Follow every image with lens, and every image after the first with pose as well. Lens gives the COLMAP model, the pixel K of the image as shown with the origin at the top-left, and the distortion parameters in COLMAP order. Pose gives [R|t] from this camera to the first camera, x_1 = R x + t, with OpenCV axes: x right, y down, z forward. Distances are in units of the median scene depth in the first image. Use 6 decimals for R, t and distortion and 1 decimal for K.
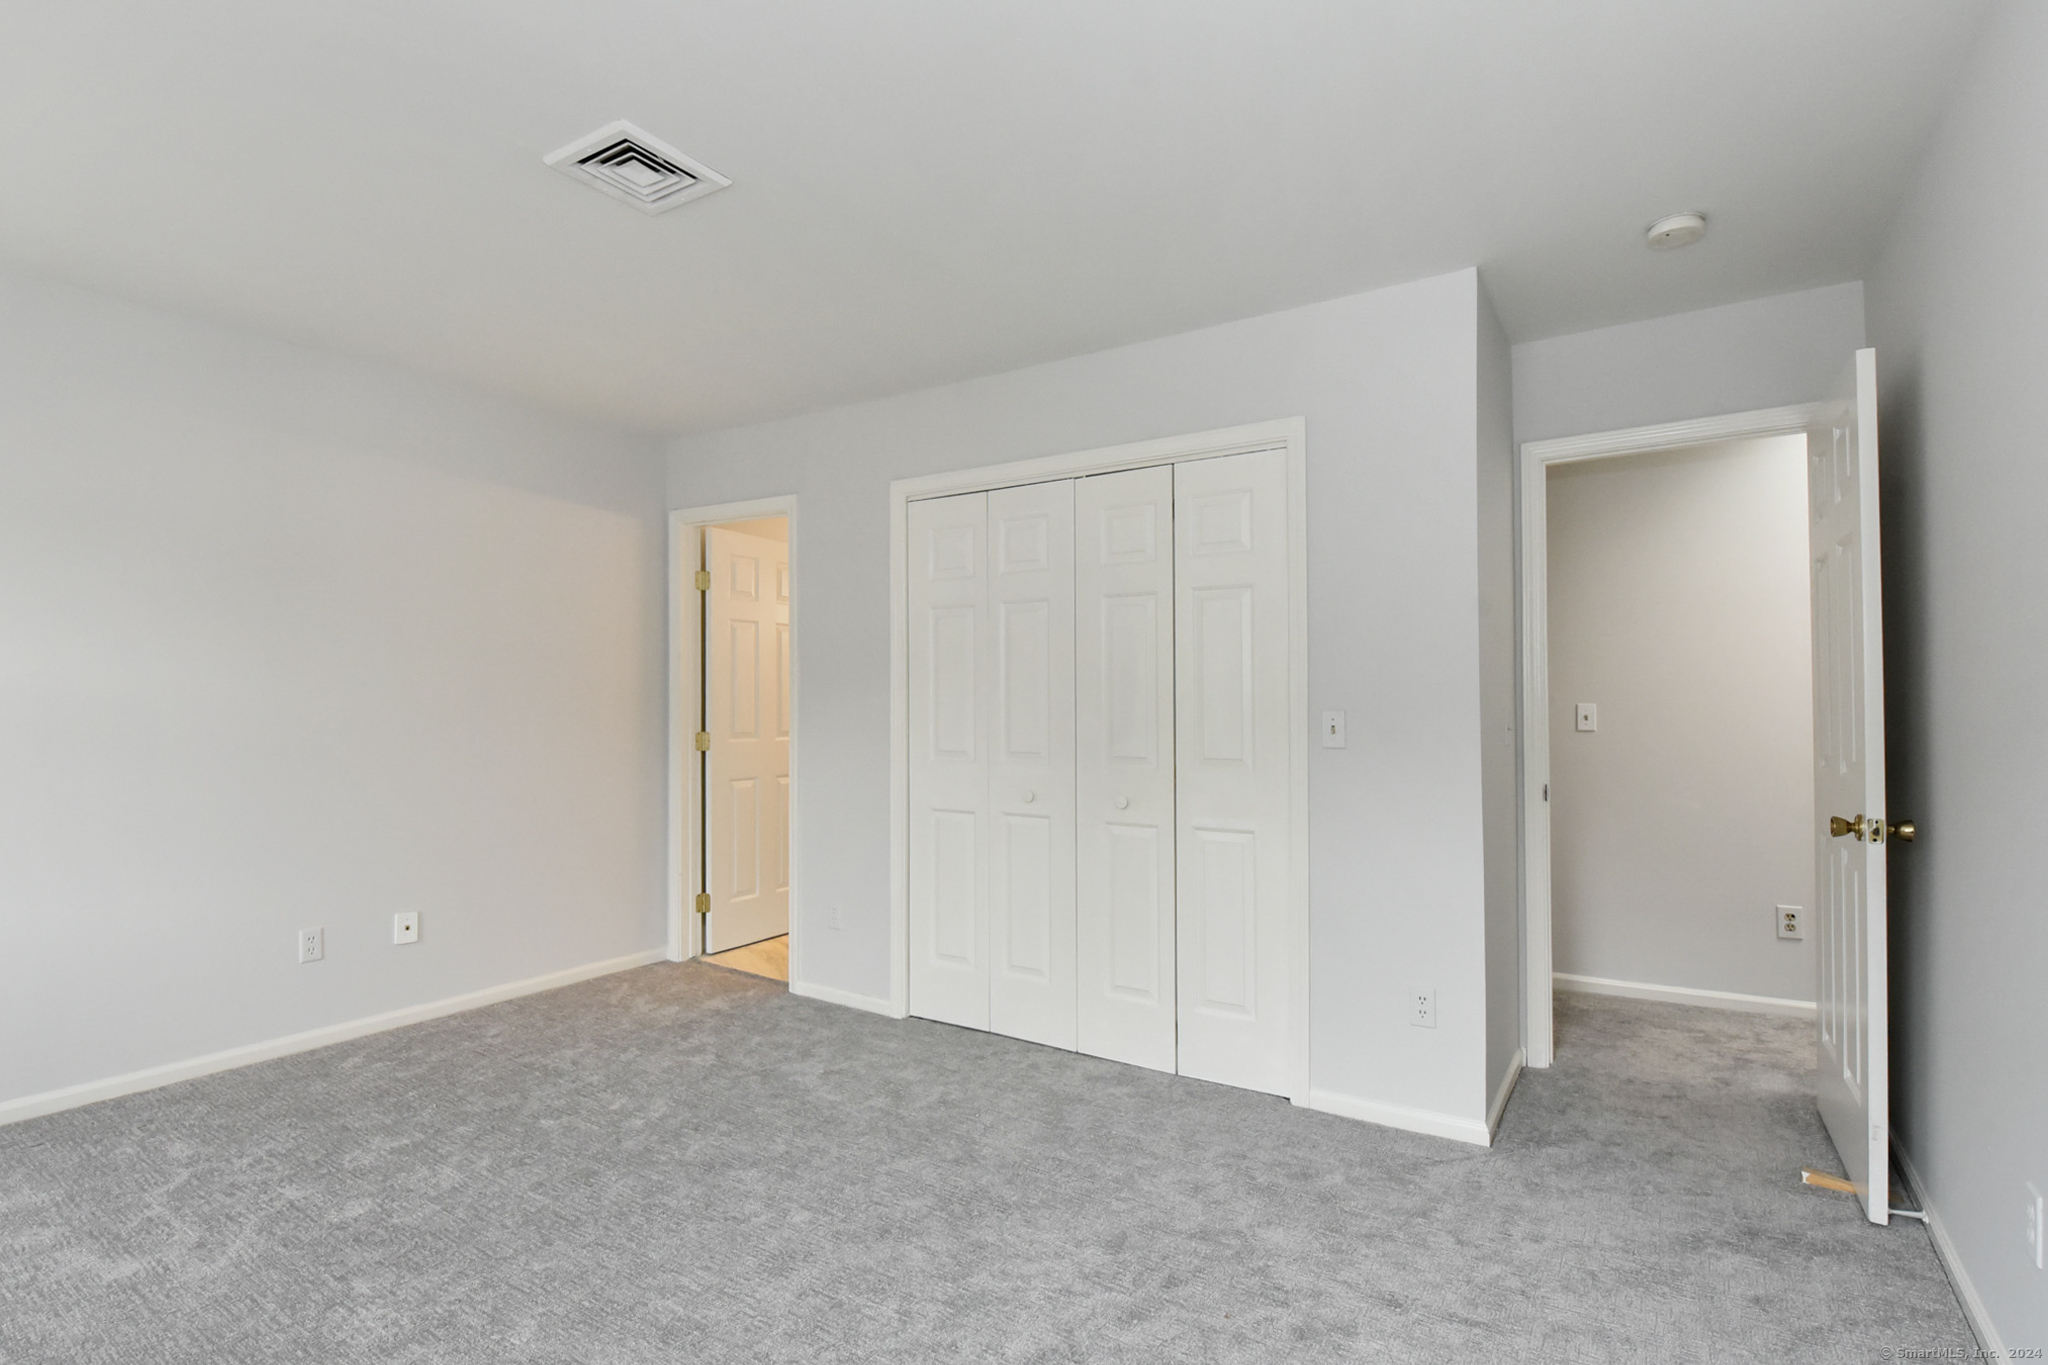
lens RADIAL K [[1003.7, 0, 1024.0], [0, 1003.7, 682.5], [0, 0, 1]] dist [-0.002318, -0.000388]
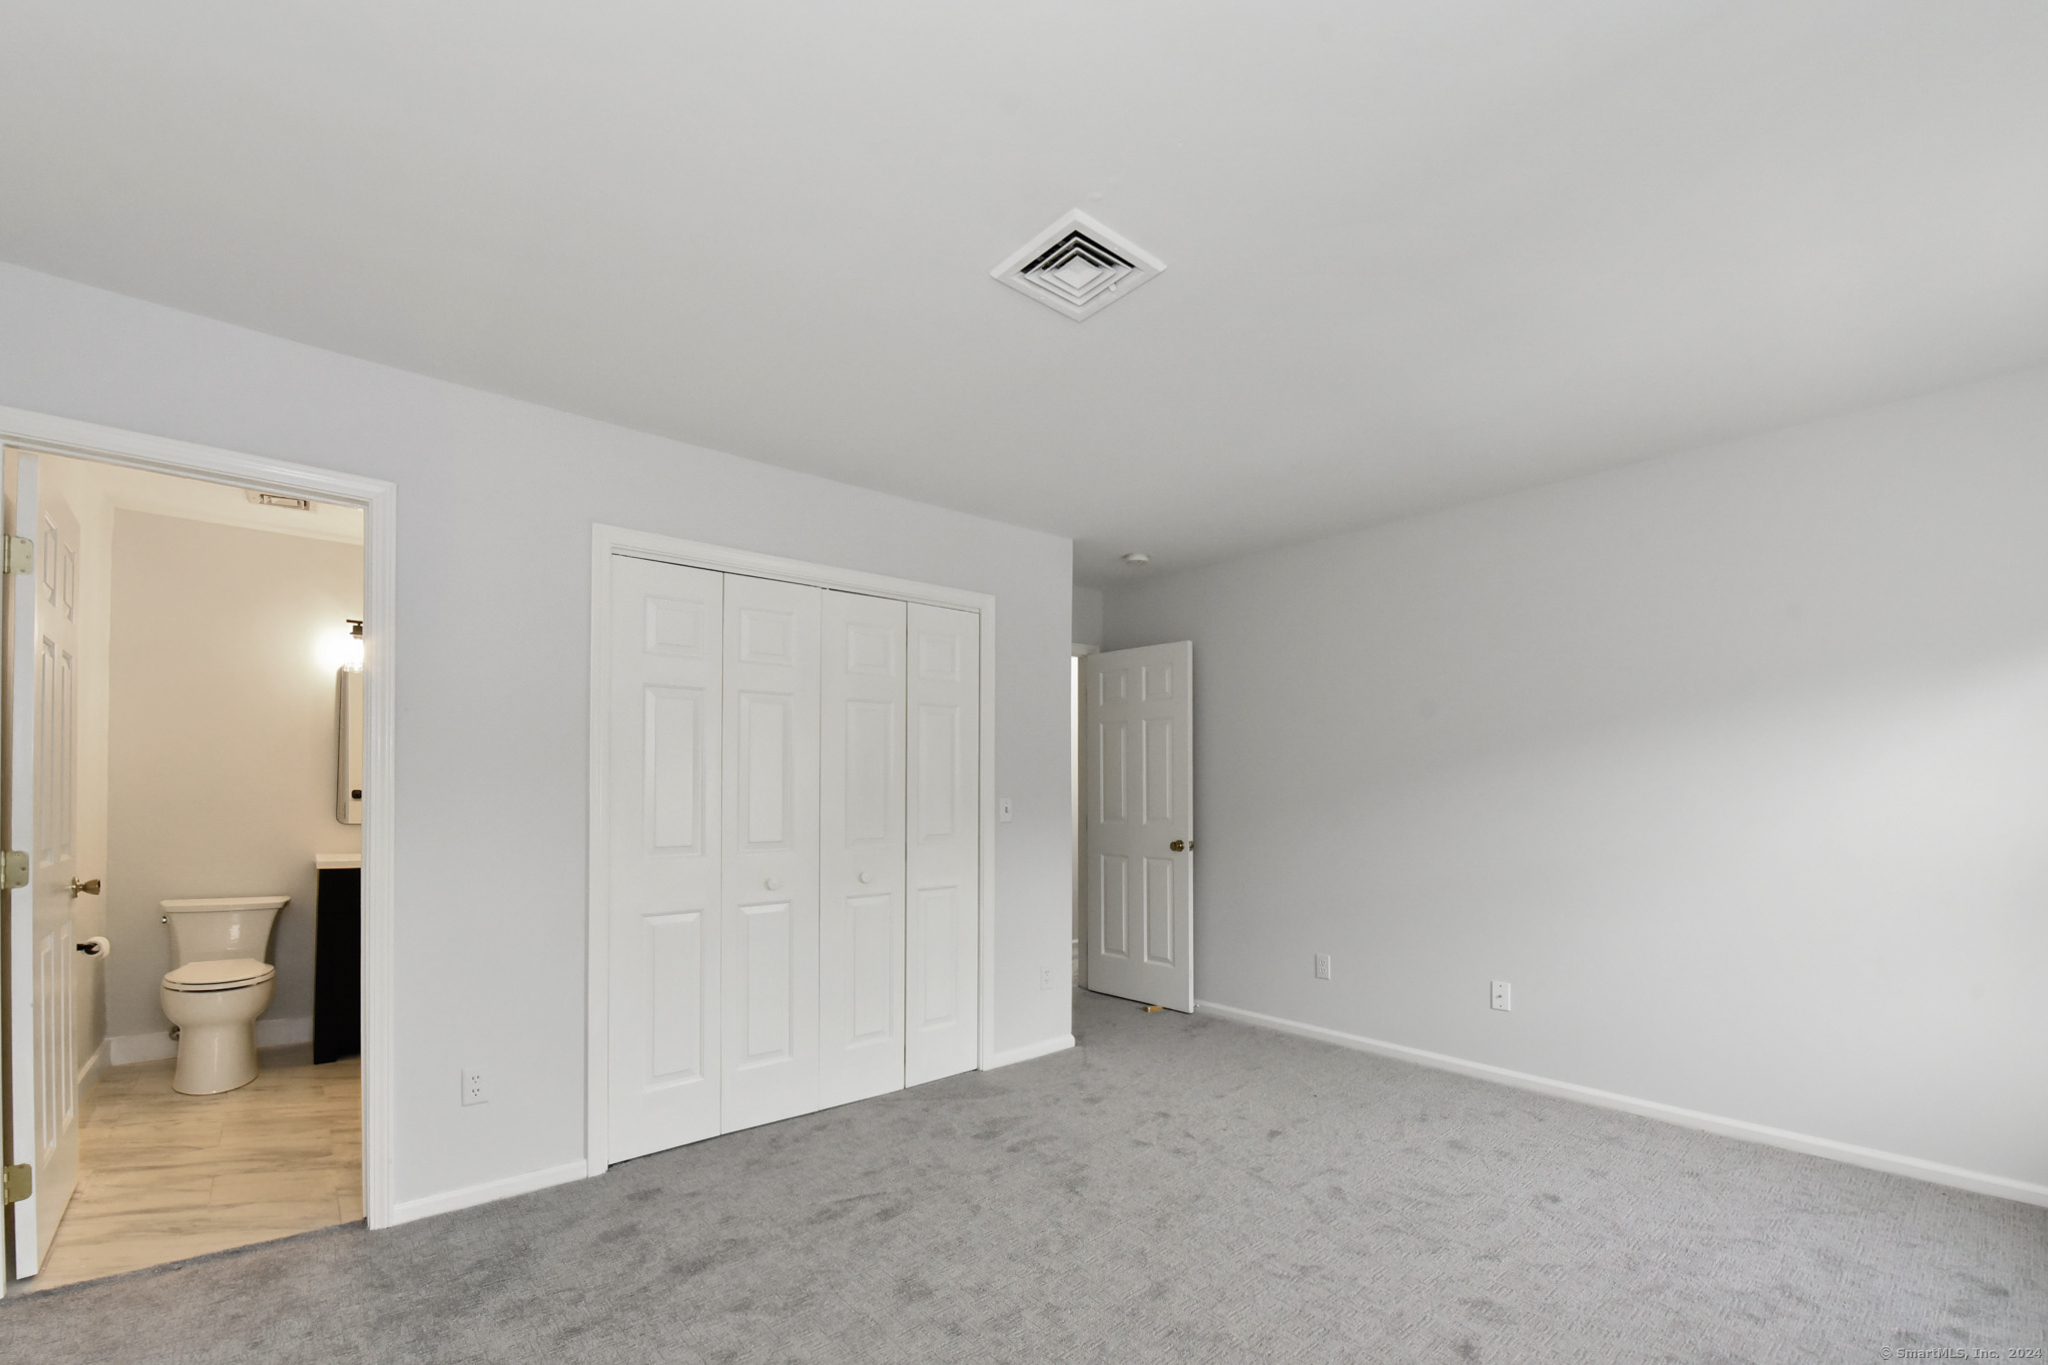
lens RADIAL K [[850.4, 0, 1054.9], [0, 850.4, 773.0], [0, 0, 1]] dist [-0.017661, -0.000448]
pose [[0.270988, 0.020354, 0.962368, -0.837803], [-0.018382, 0.999704, -0.015967, 0.009712], [-0.962407, -0.013364, 0.271281, 0.544464]]
